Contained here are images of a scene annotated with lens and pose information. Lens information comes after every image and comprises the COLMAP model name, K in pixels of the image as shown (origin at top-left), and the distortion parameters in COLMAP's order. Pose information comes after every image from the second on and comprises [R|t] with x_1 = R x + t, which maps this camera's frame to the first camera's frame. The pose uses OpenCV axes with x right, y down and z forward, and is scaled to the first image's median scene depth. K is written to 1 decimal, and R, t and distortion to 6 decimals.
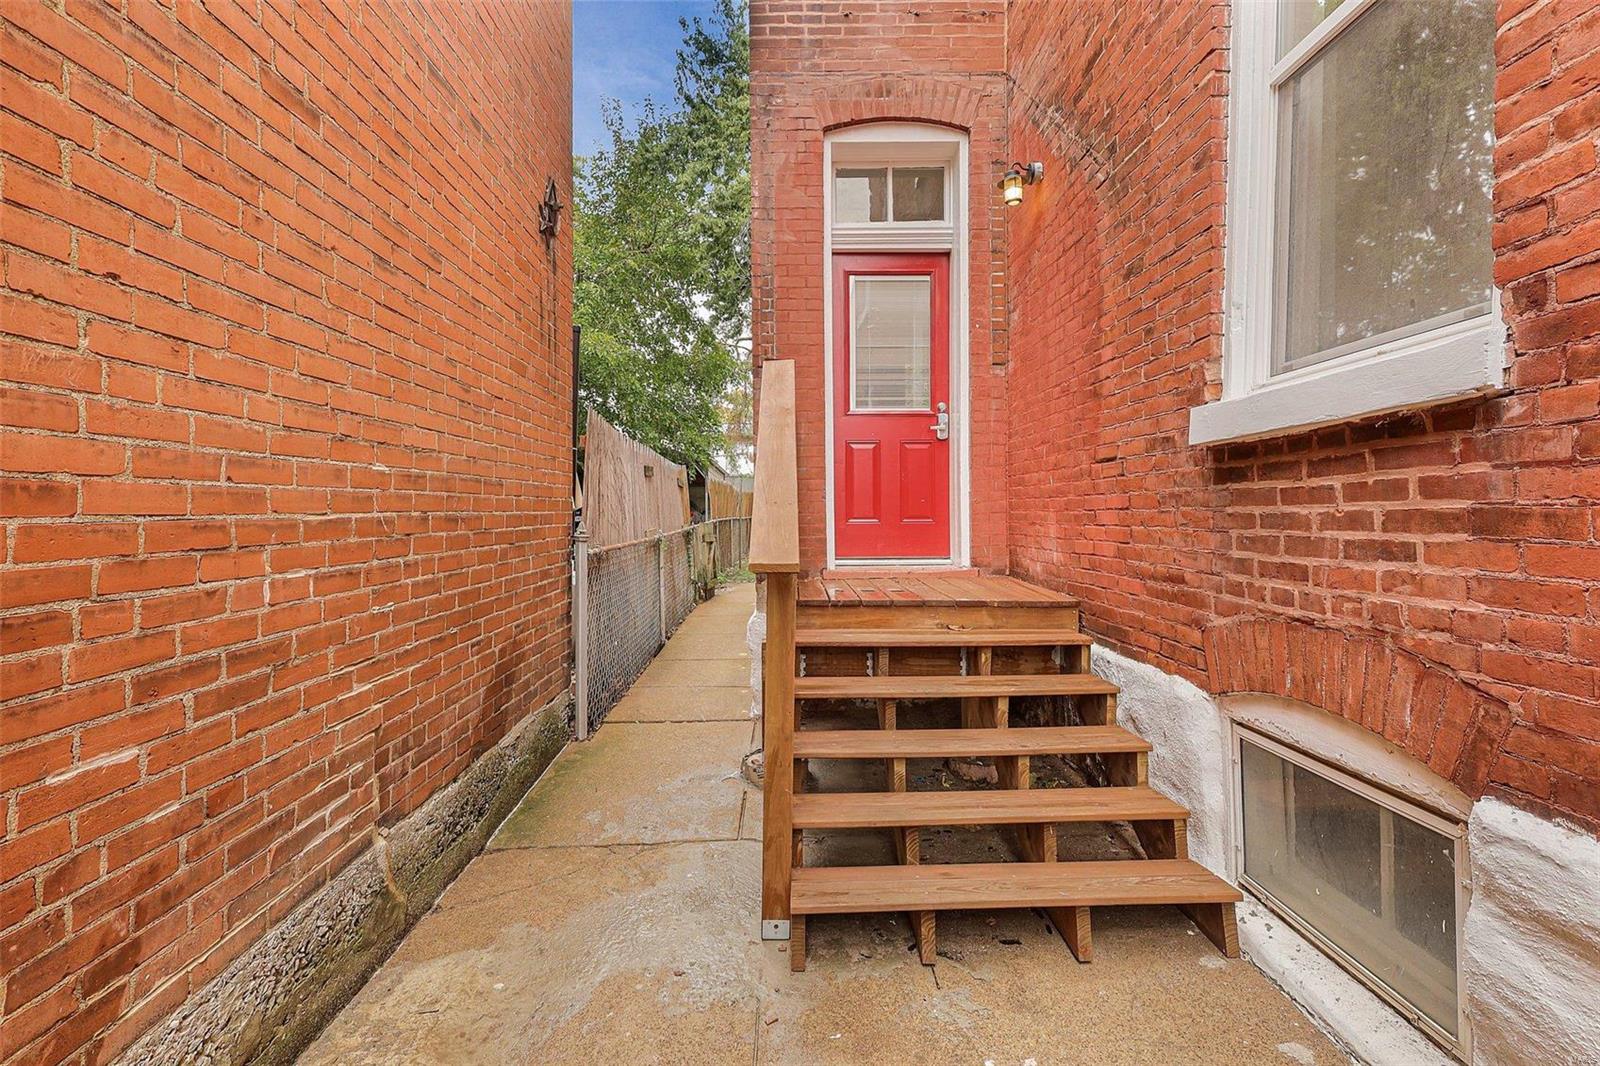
lens RADIAL K [[751.1, 0, 799.4], [0, 751.1, 514.4], [0, 0, 1]] dist [-0.001084, 0.000348]
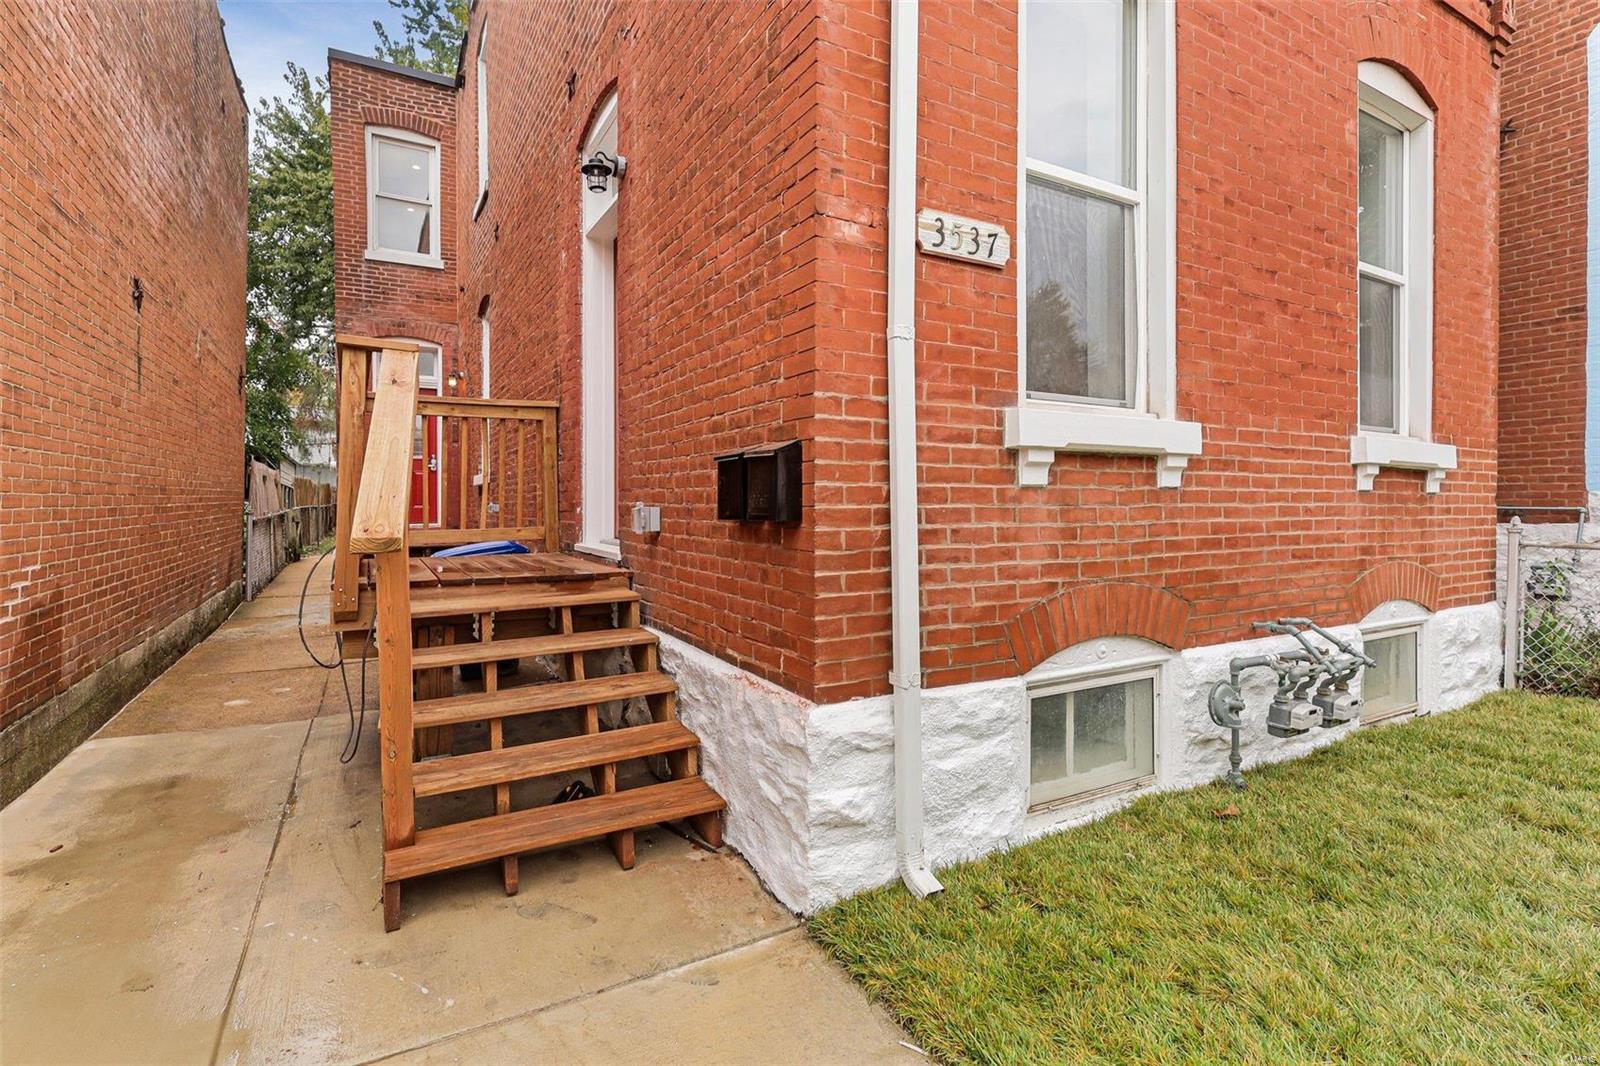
lens RADIAL K [[751.1, 0, 799.4], [0, 751.1, 514.4], [0, 0, 1]] dist [-0.001084, 0.000348]
pose [[0.877062, -0.002335, 0.480371, 0.045708], [-0.002947, 0.999943, 0.010240, 0.005715], [-0.480368, -0.010397, 0.877005, -1.064825]]
